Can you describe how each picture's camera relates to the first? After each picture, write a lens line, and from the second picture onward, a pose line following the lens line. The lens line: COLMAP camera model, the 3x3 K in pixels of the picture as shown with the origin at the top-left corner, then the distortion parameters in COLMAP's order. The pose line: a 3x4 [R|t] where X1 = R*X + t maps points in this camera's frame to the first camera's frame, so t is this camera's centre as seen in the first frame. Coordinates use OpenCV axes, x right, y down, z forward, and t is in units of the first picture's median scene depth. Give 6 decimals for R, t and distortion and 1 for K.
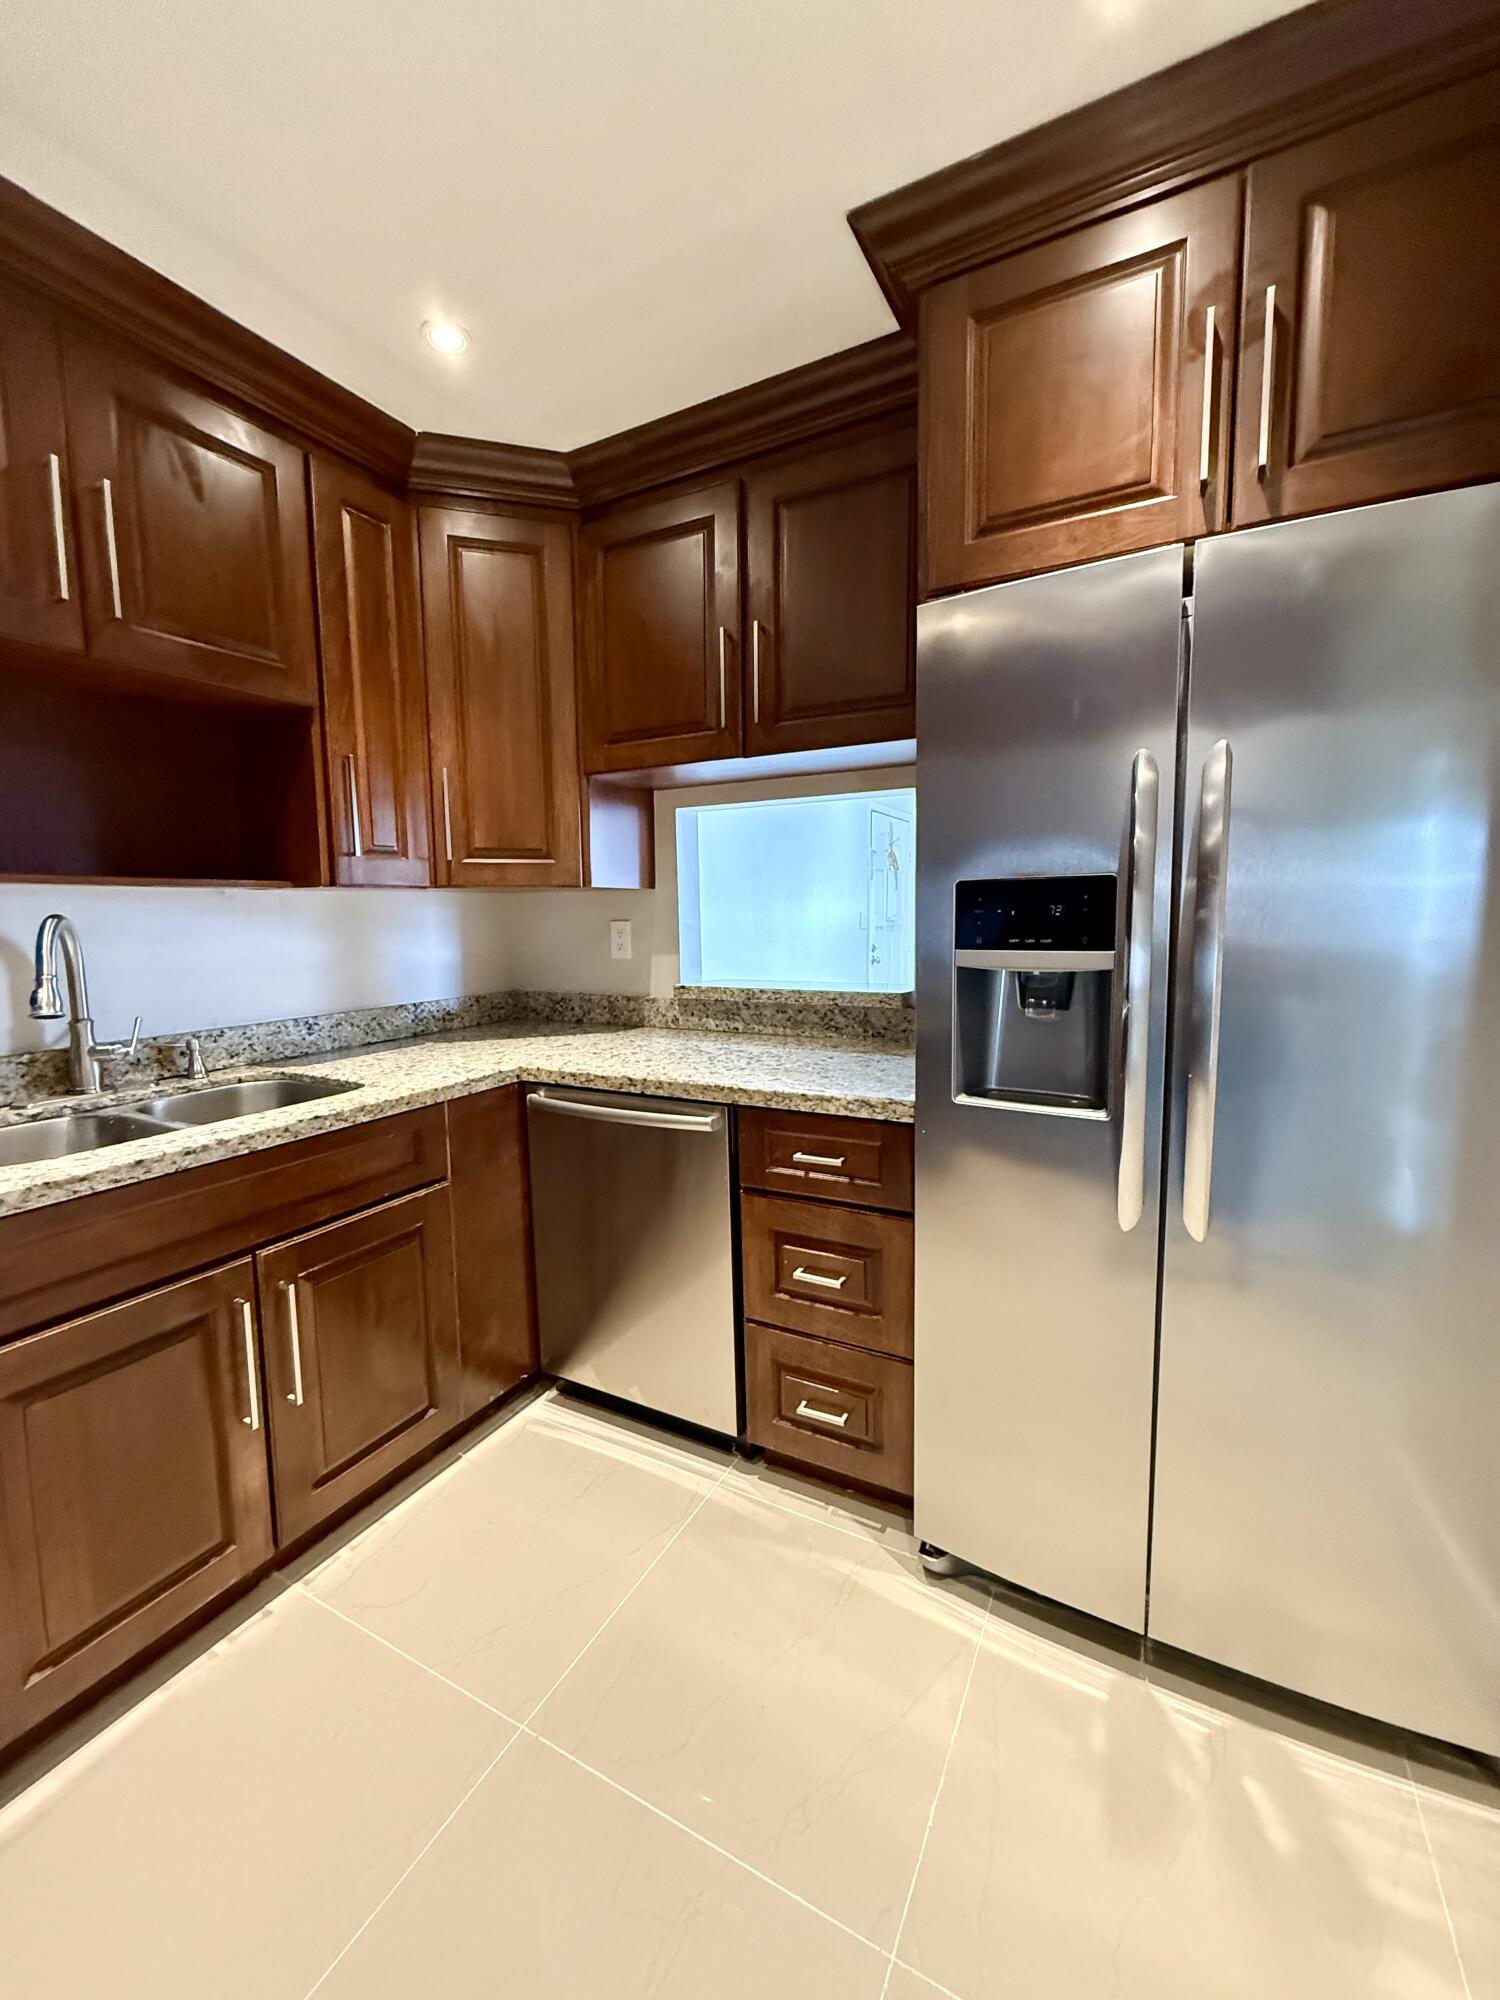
lens RADIAL K [[794.8, 0, 750.3], [0, 794.8, 996.8], [0, 0, 1]] dist [-0.000654, 0.000360]
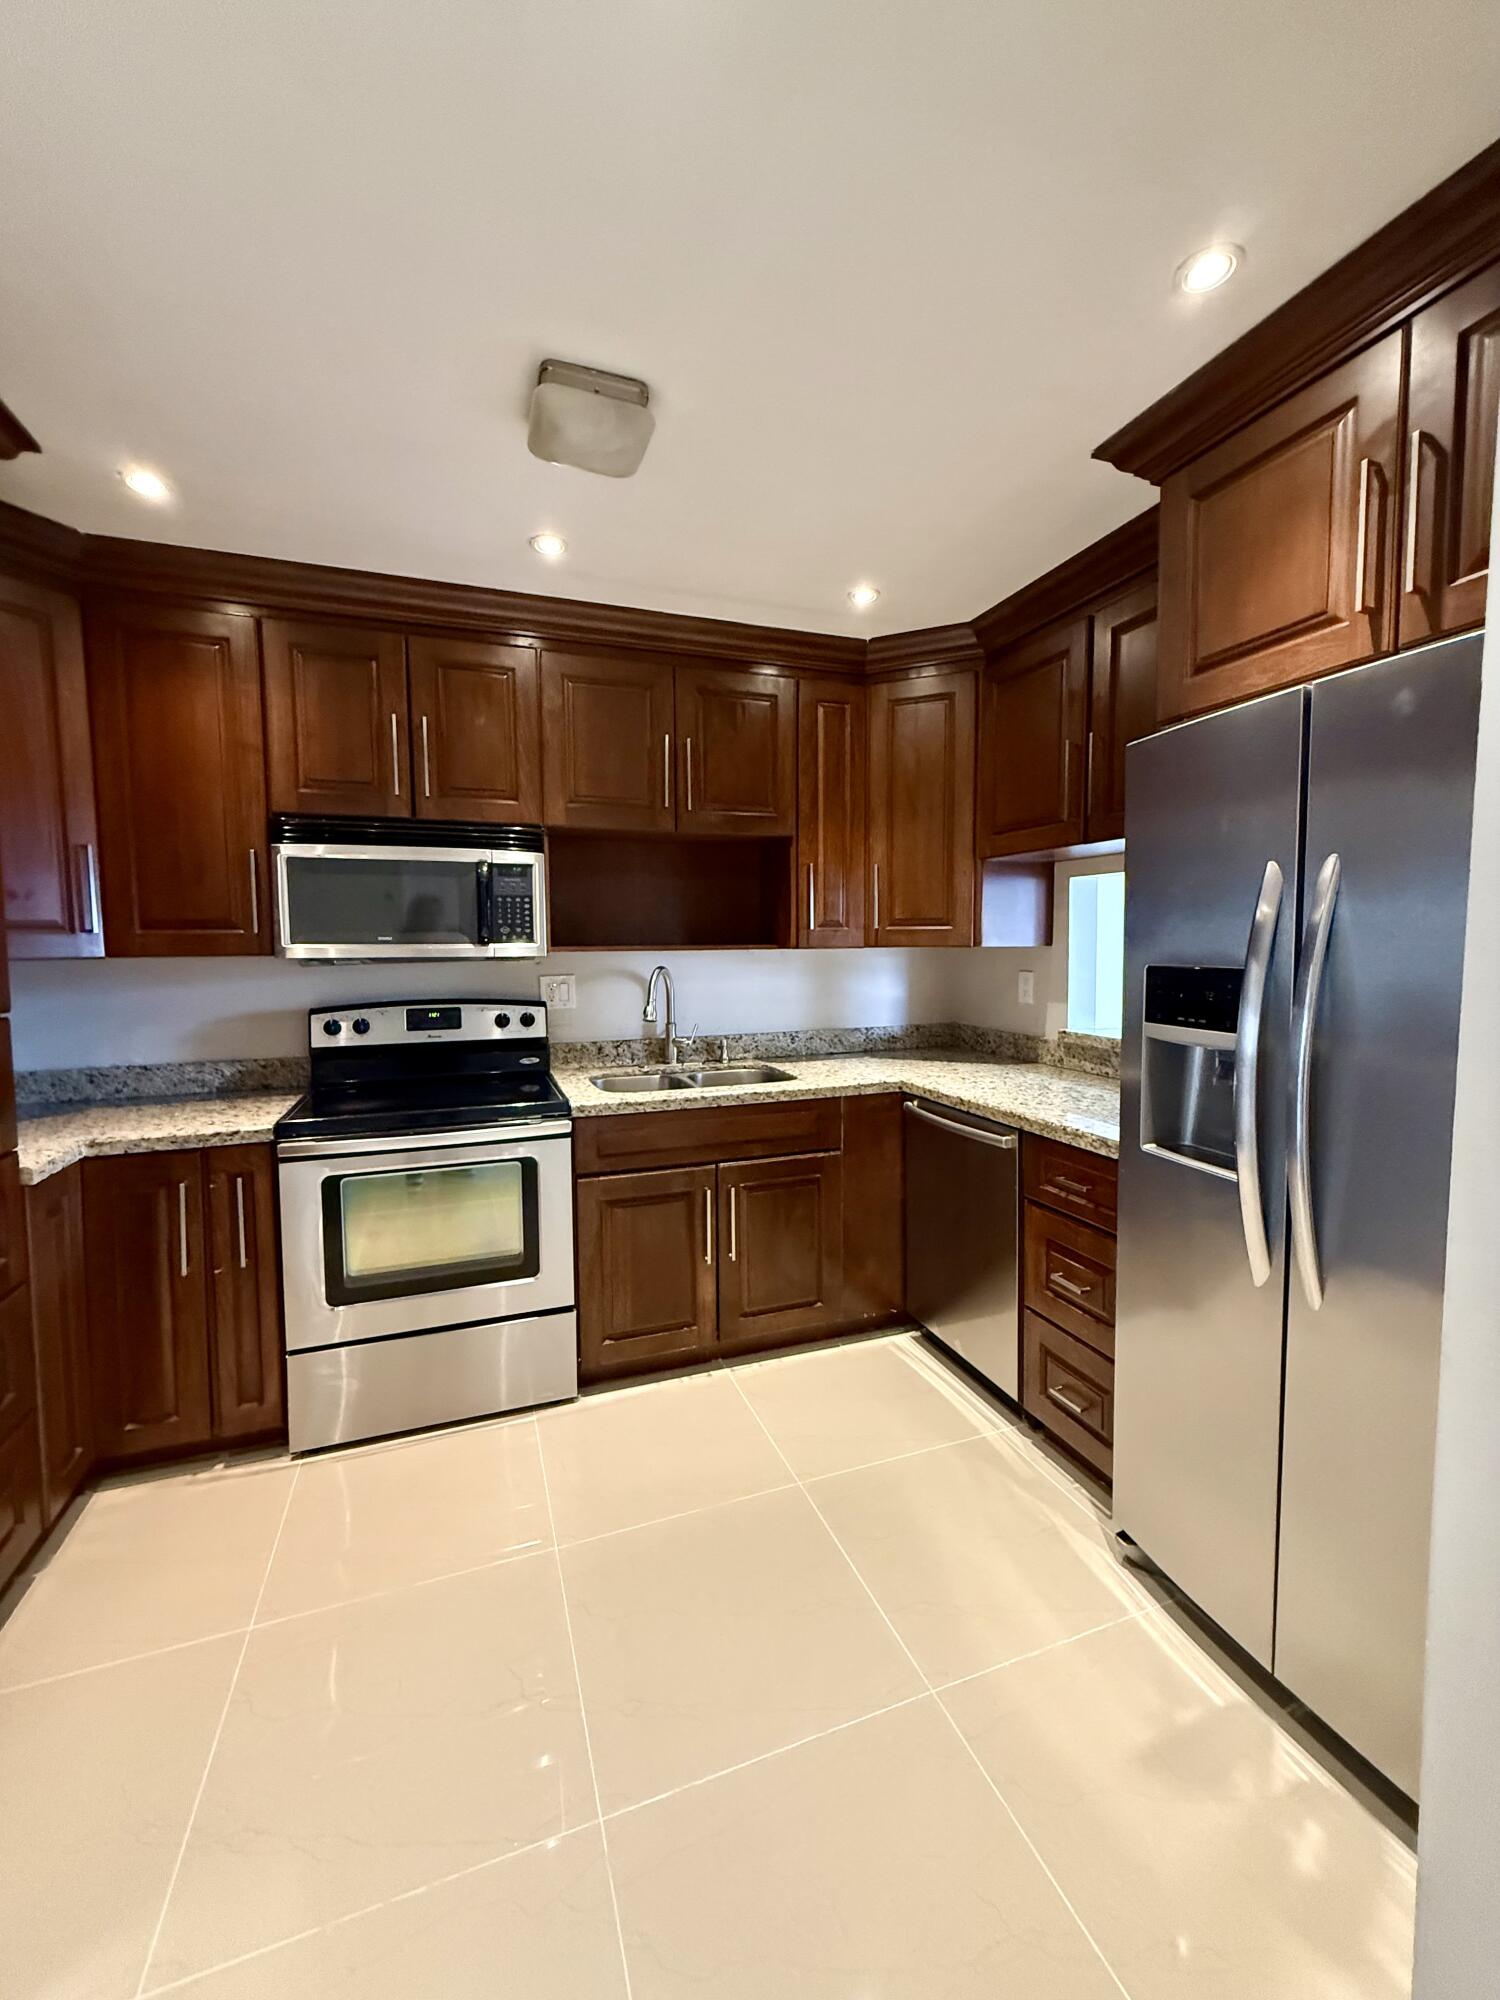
lens RADIAL K [[794.8, 0, 750.3], [0, 794.8, 996.8], [0, 0, 1]] dist [-0.000654, 0.000360]
pose [[0.746957, 0.054031, -0.662673, 0.459122], [-0.072448, 0.997372, -0.000342, -0.040922], [0.660913, 0.048265, 0.748909, -0.226085]]
